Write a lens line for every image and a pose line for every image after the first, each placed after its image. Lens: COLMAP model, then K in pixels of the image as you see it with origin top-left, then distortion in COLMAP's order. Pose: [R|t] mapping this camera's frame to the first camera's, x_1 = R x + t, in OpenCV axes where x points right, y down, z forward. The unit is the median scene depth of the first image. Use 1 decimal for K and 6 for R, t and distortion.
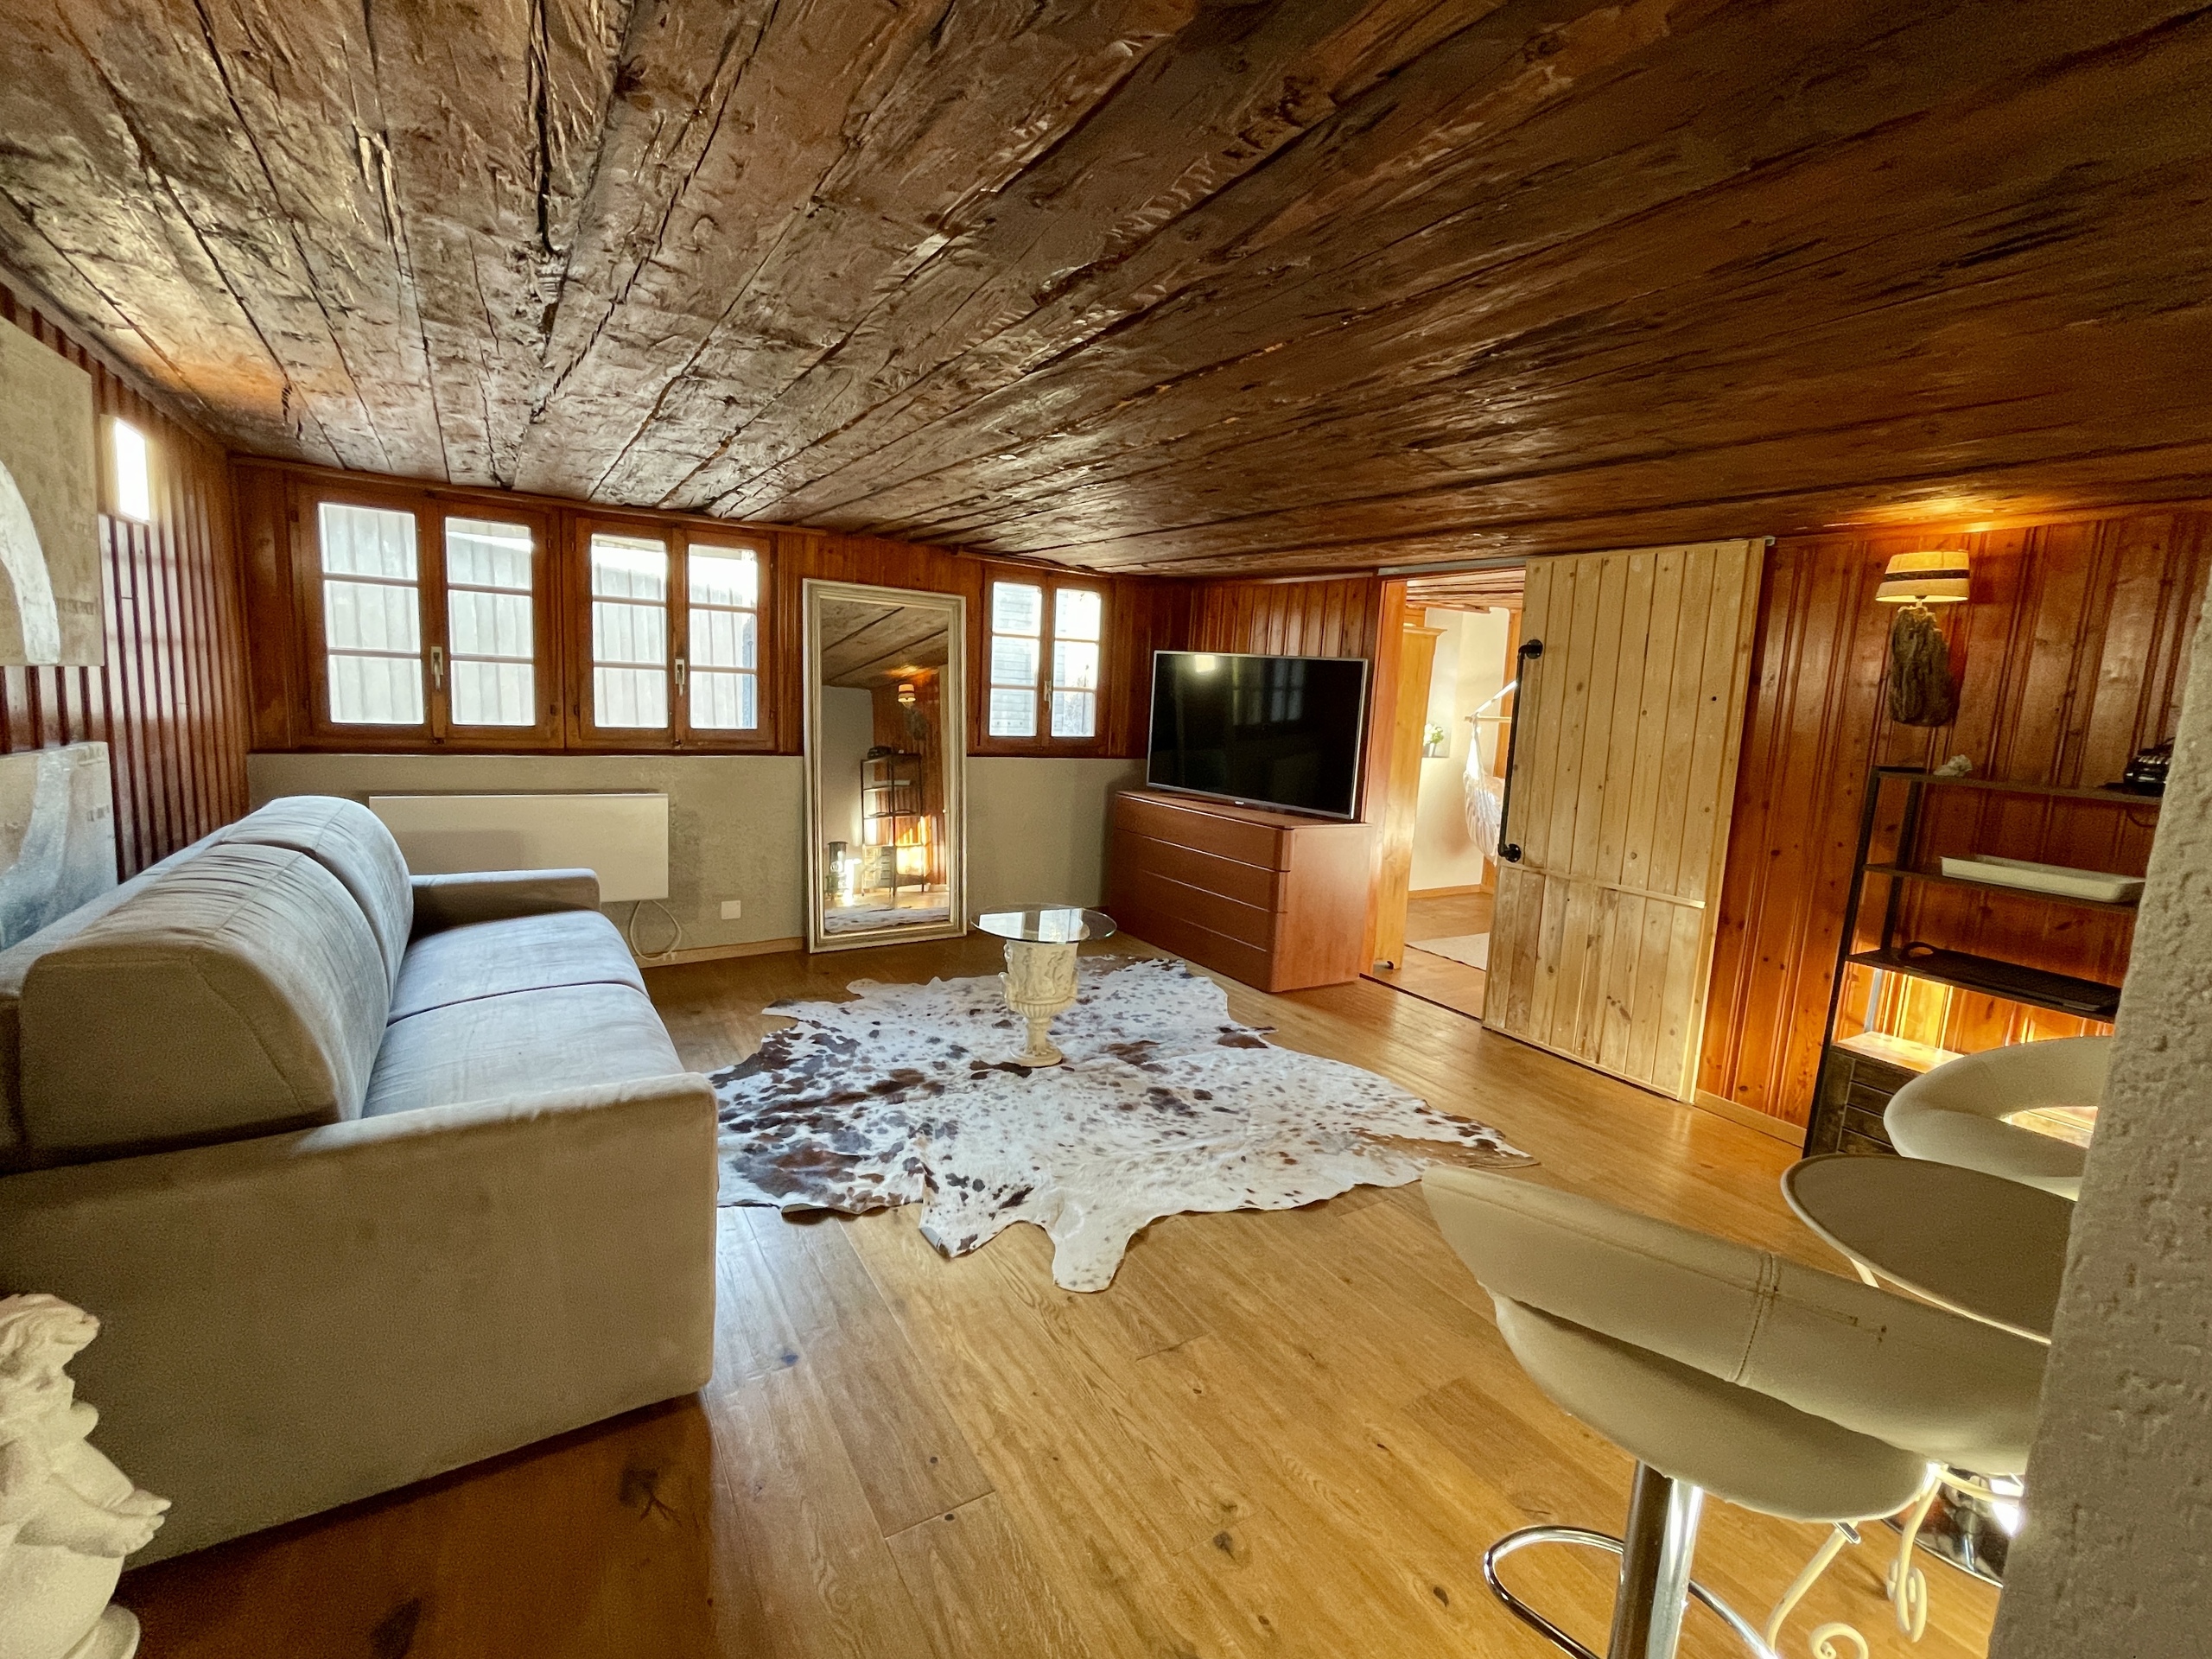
lens RADIAL K [[965.3, 0, 1135.5], [0, 965.3, 827.1], [0, 0, 1]] dist [-0.000340, -0.000115]
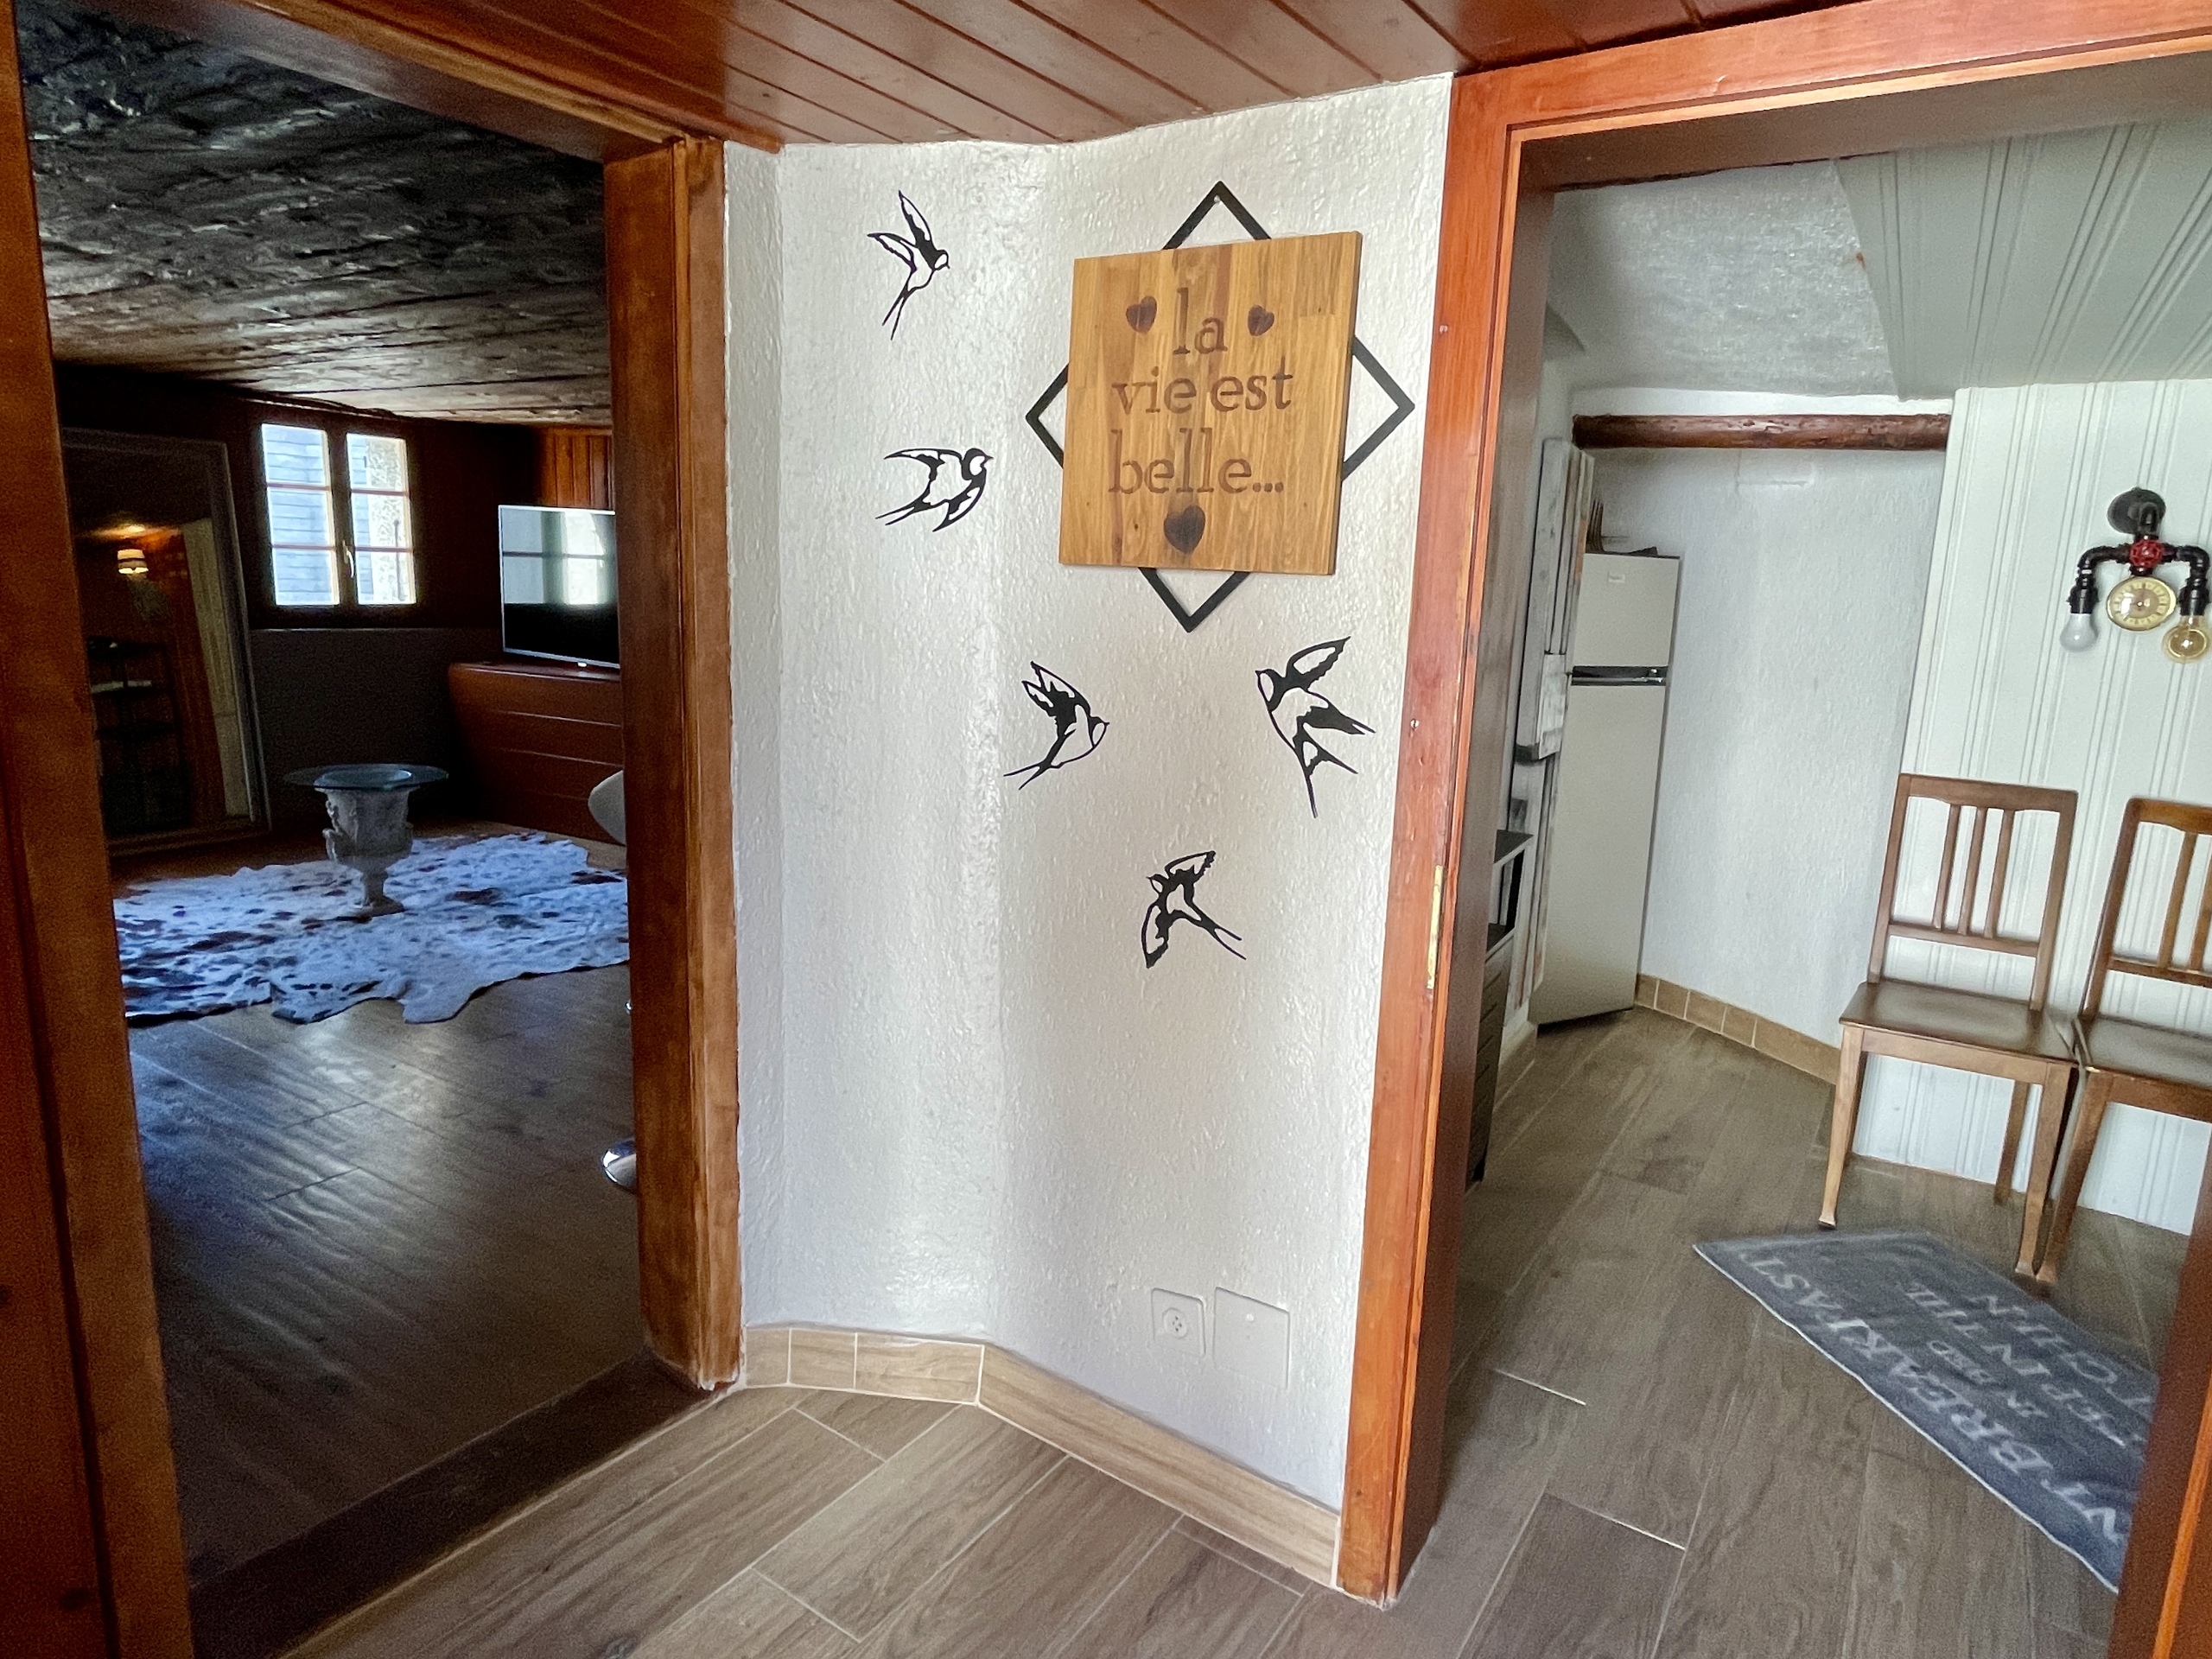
lens RADIAL K [[1284.9, 0, 1109.6], [0, 1284.9, 812.1], [0, 0, 1]] dist [-0.001310, -0.000034]
pose [[0.907047, -0.097831, 0.409506, 0.055175], [0.074188, 0.994549, 0.073273, 0.093261], [-0.414442, -0.036082, 0.909360, -0.553216]]
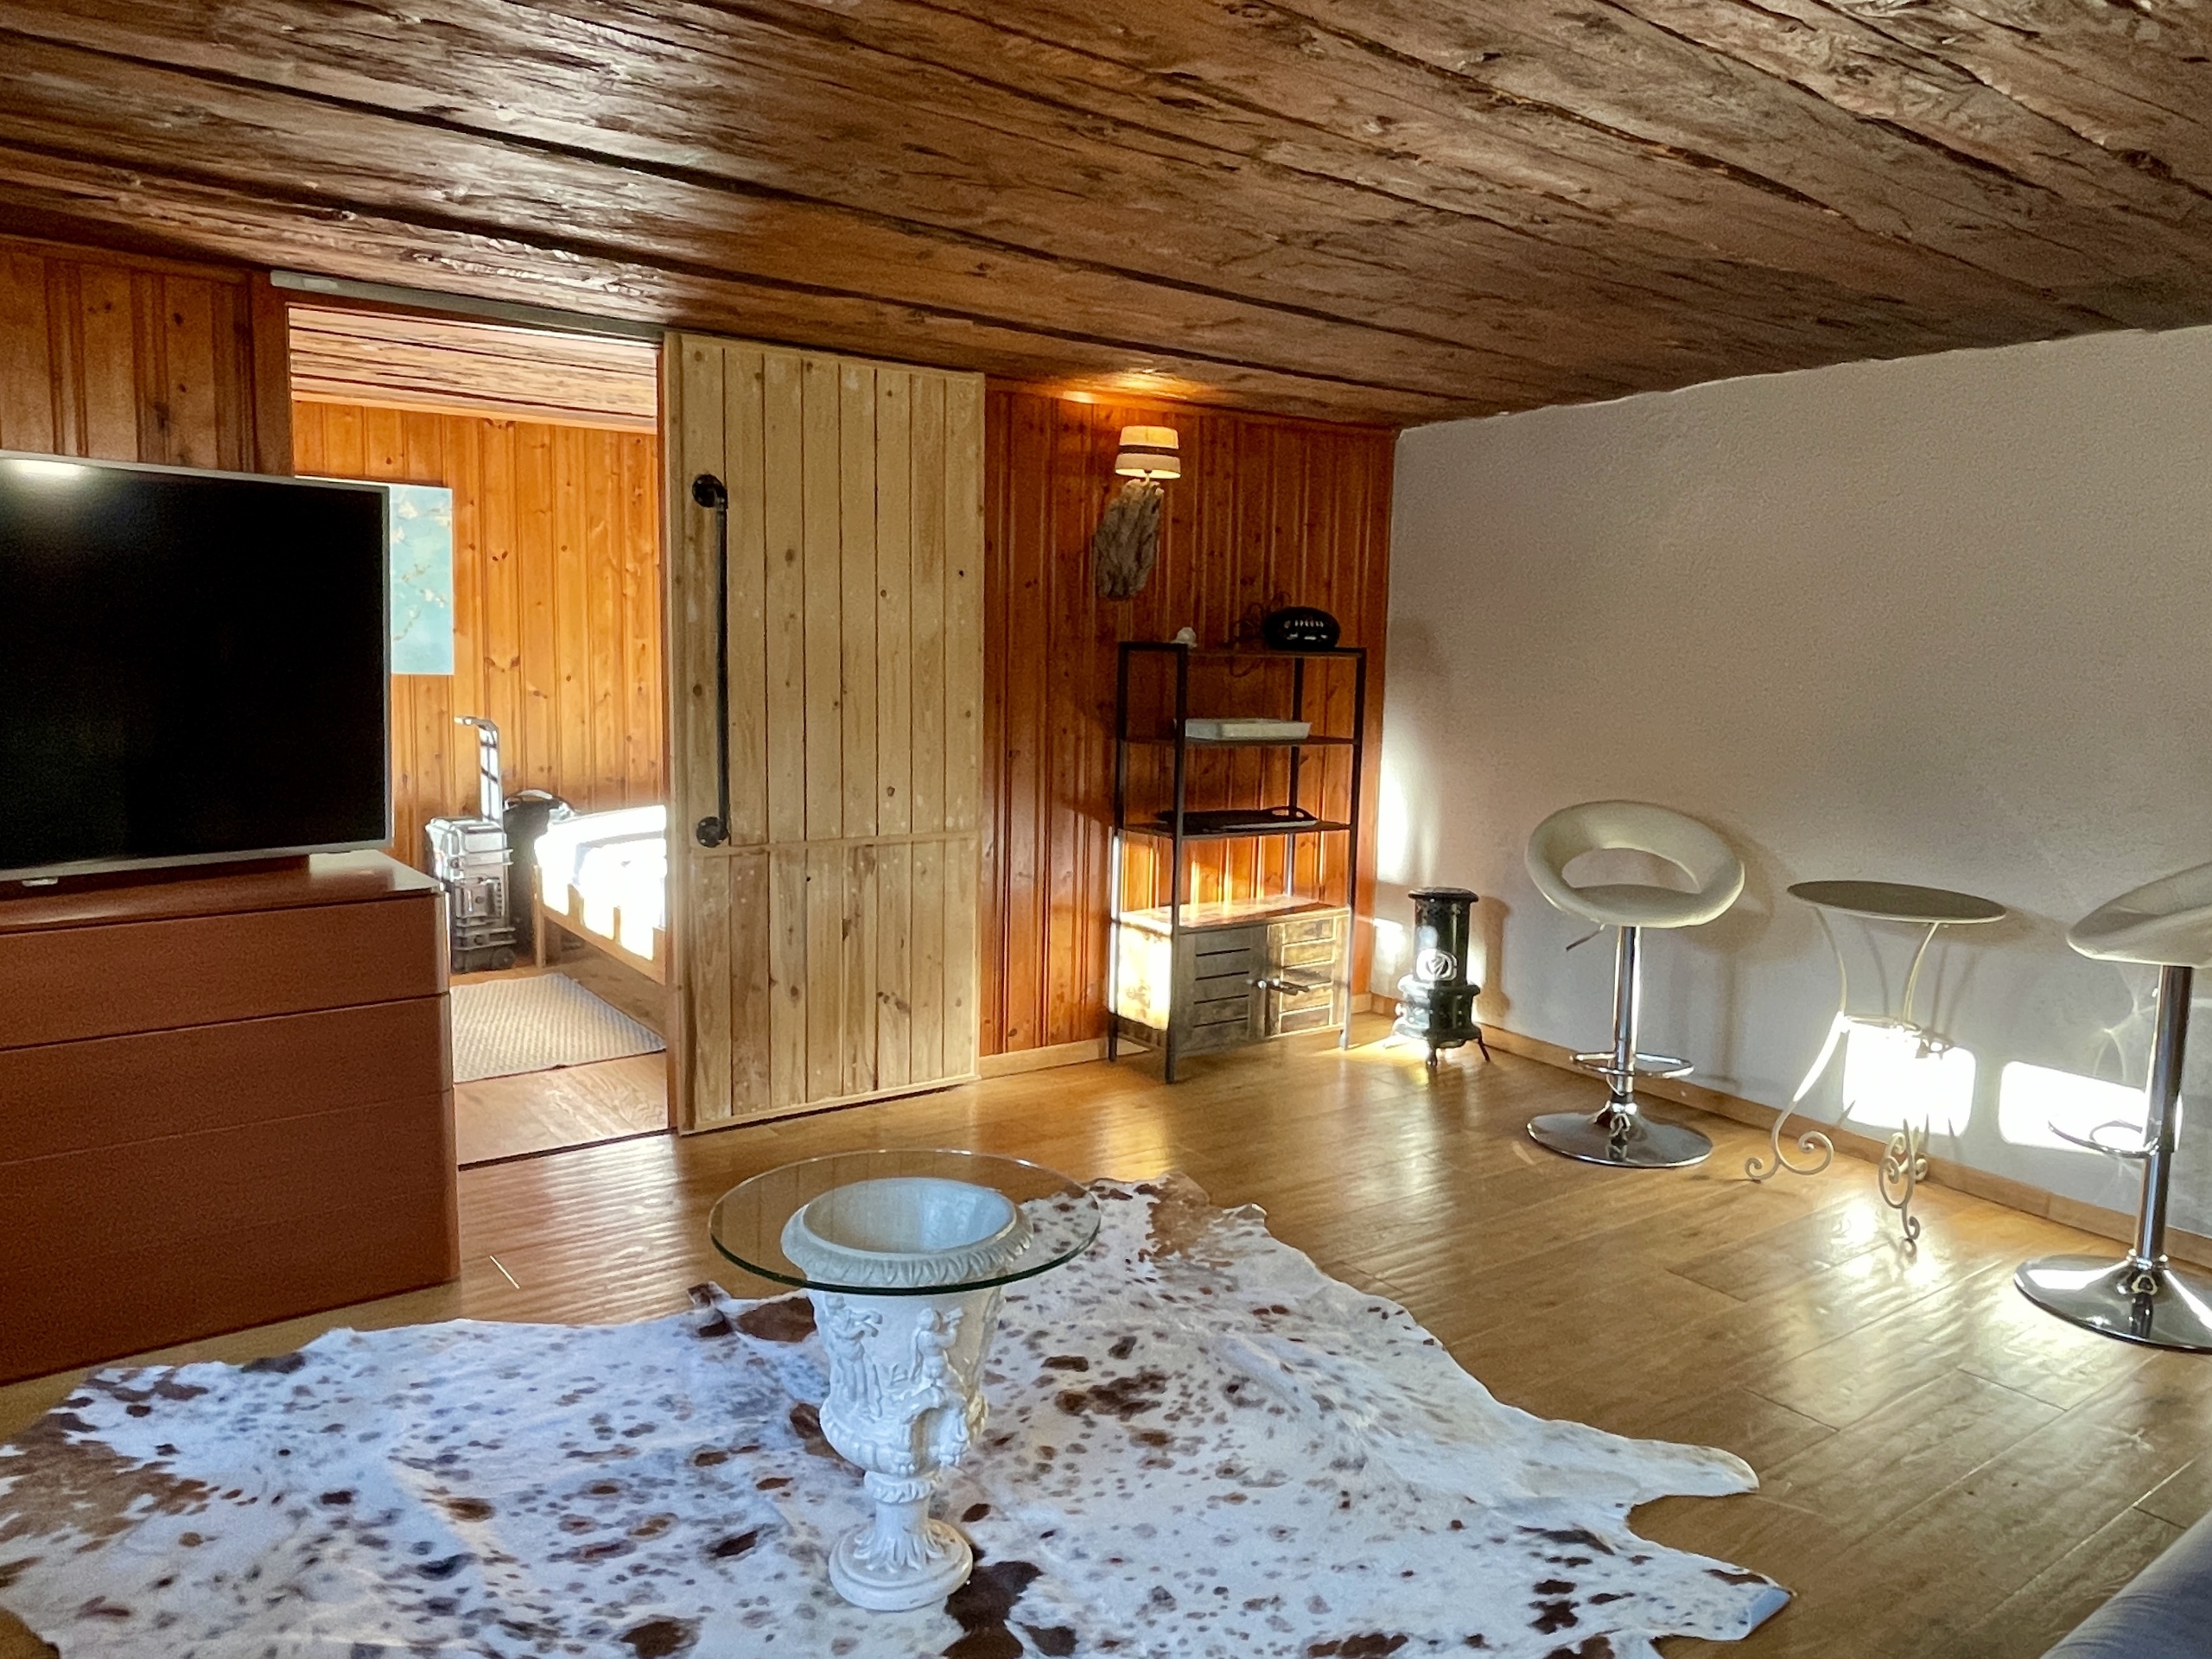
lens RADIAL K [[1558.8, 0, 1106.0], [0, 1558.8, 829.5], [0, 0, 1]] dist [-0.005467, -0.001166]
pose [[-0.067966, -0.190474, 0.979337, -0.655265], [0.112737, 0.973853, 0.197231, -0.157663], [-0.991298, 0.123813, -0.044716, 0.911244]]
